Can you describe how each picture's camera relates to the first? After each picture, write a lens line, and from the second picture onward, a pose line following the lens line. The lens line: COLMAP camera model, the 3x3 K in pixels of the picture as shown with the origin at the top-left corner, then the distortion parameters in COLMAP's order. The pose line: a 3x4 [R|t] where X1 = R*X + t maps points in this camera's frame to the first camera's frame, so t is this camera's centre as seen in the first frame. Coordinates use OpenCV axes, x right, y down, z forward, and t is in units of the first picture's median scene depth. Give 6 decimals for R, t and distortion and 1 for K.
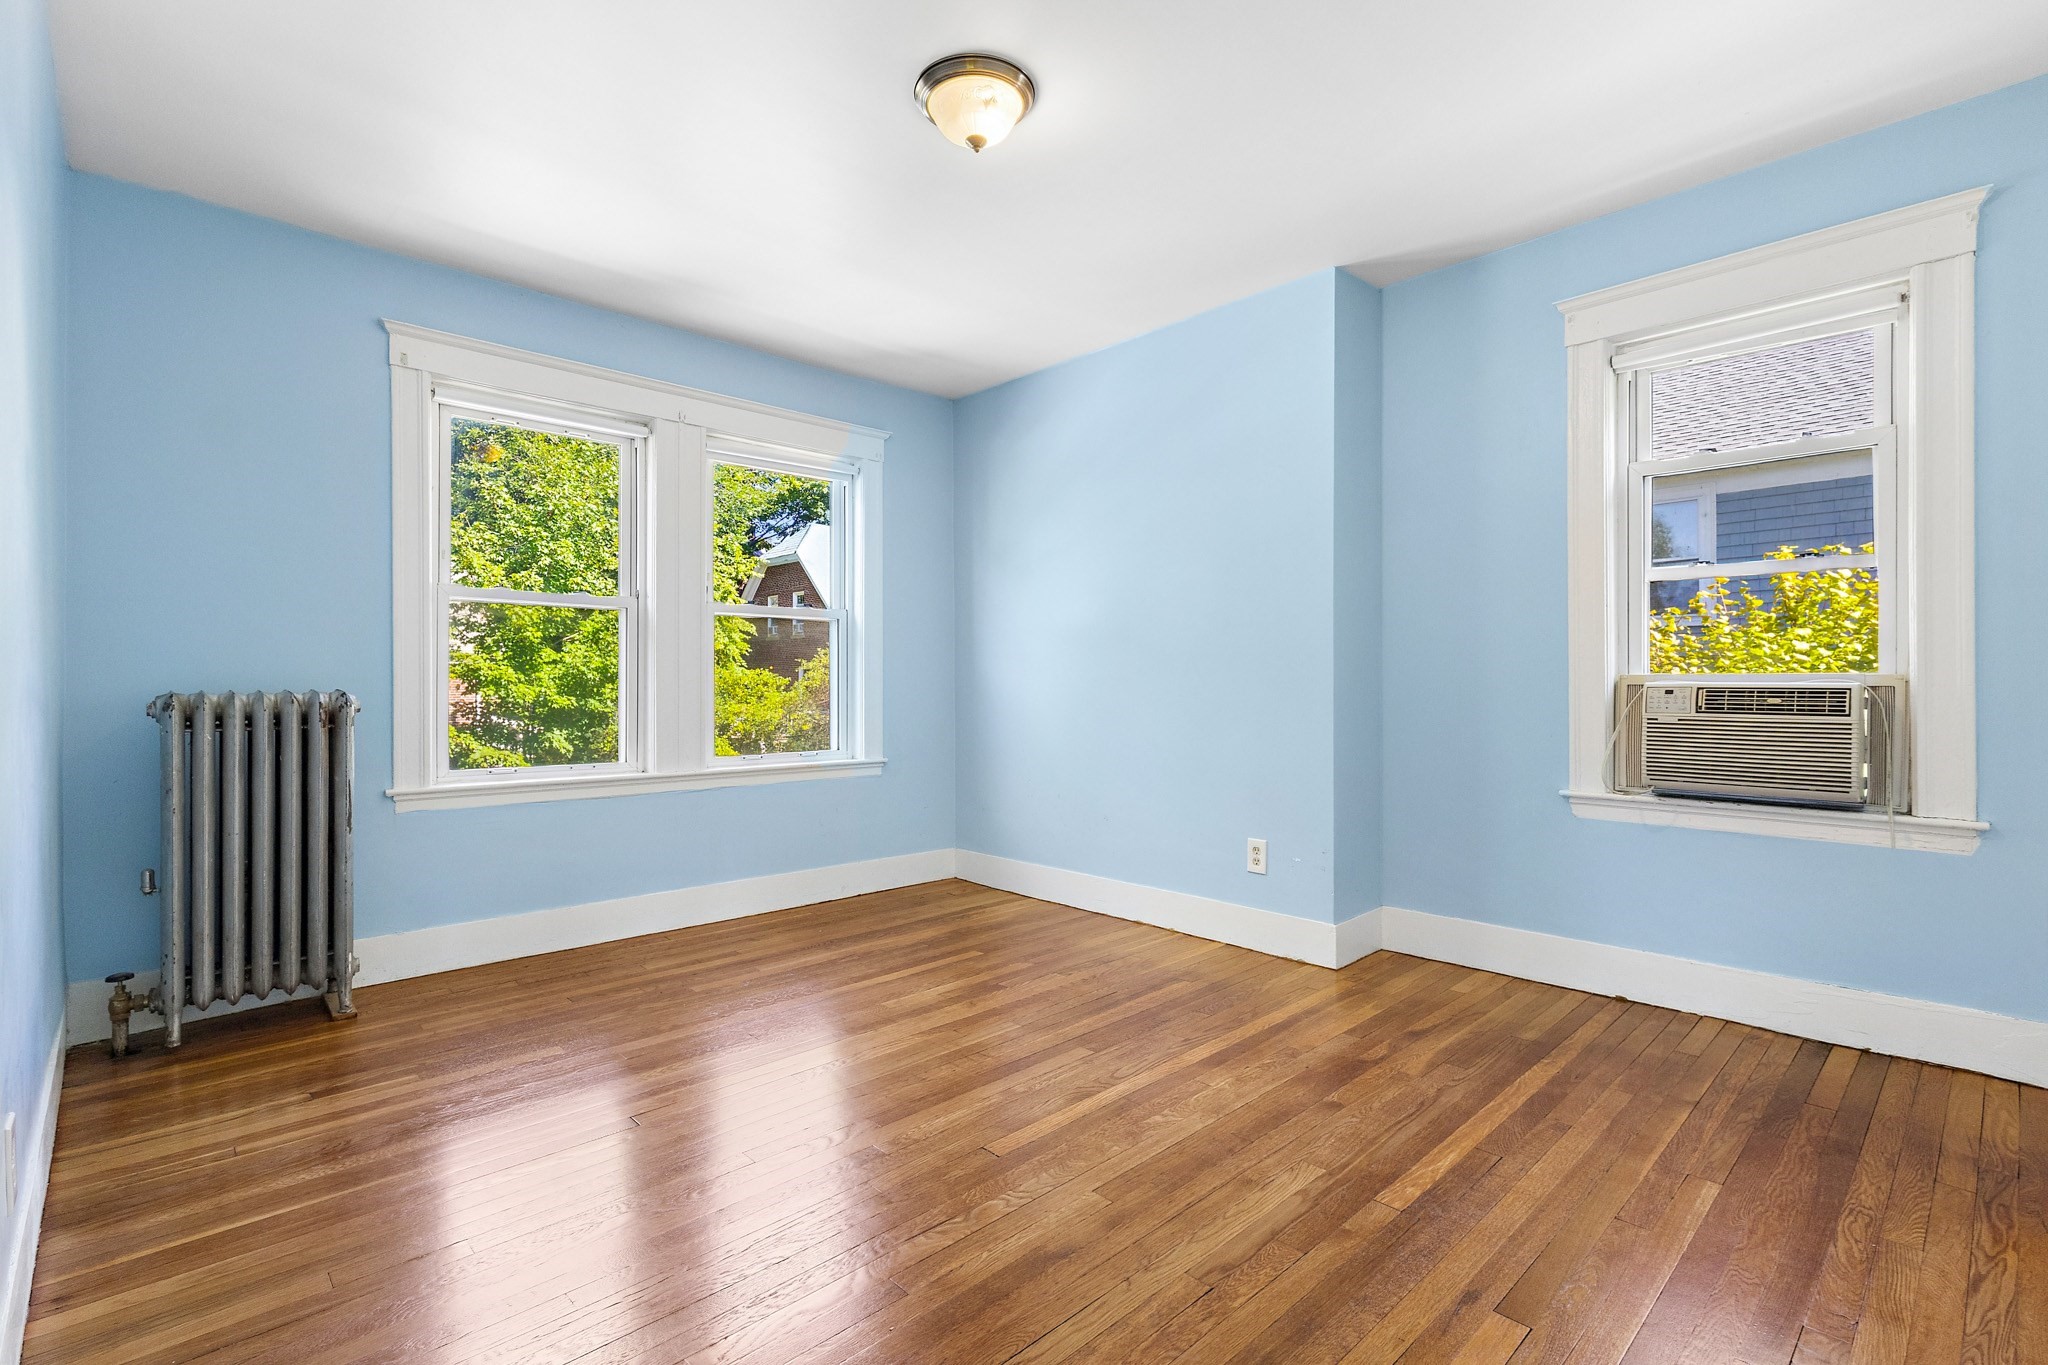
lens RADIAL K [[950.8, 0, 1024.0], [0, 950.8, 682.5], [0, 0, 1]] dist [-0.001051, -0.000115]
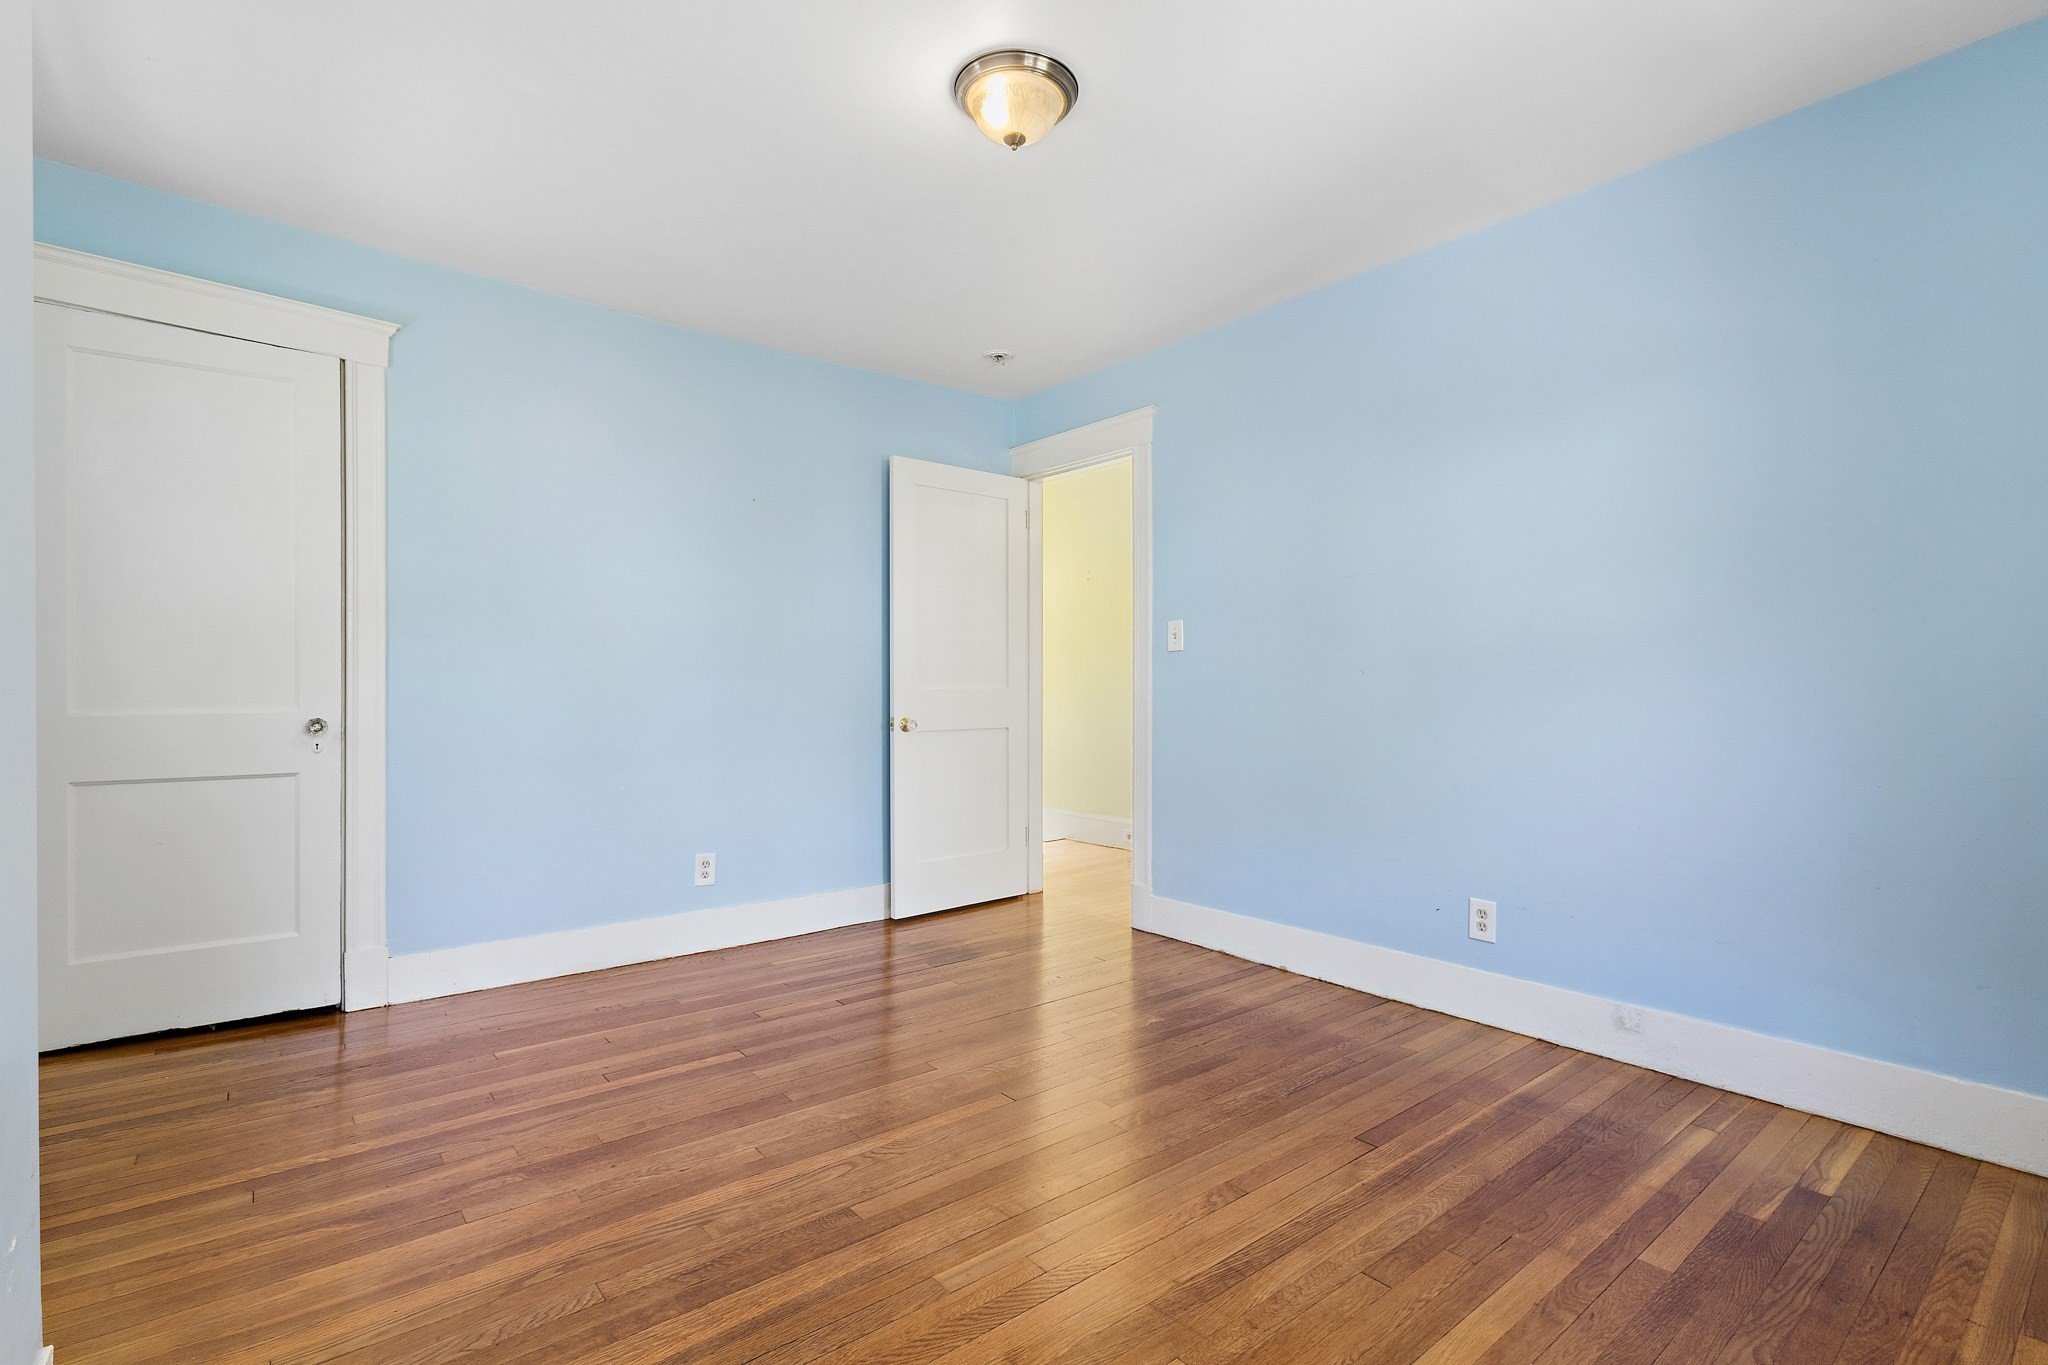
lens RADIAL K [[950.8, 0, 1024.0], [0, 950.8, 682.5], [0, 0, 1]] dist [-0.001051, -0.000115]
pose [[-0.997295, 0.002747, 0.073450, -0.122032], [0.002133, 0.999962, -0.008443, -0.006299], [-0.073470, -0.008264, -0.997263, 1.861973]]
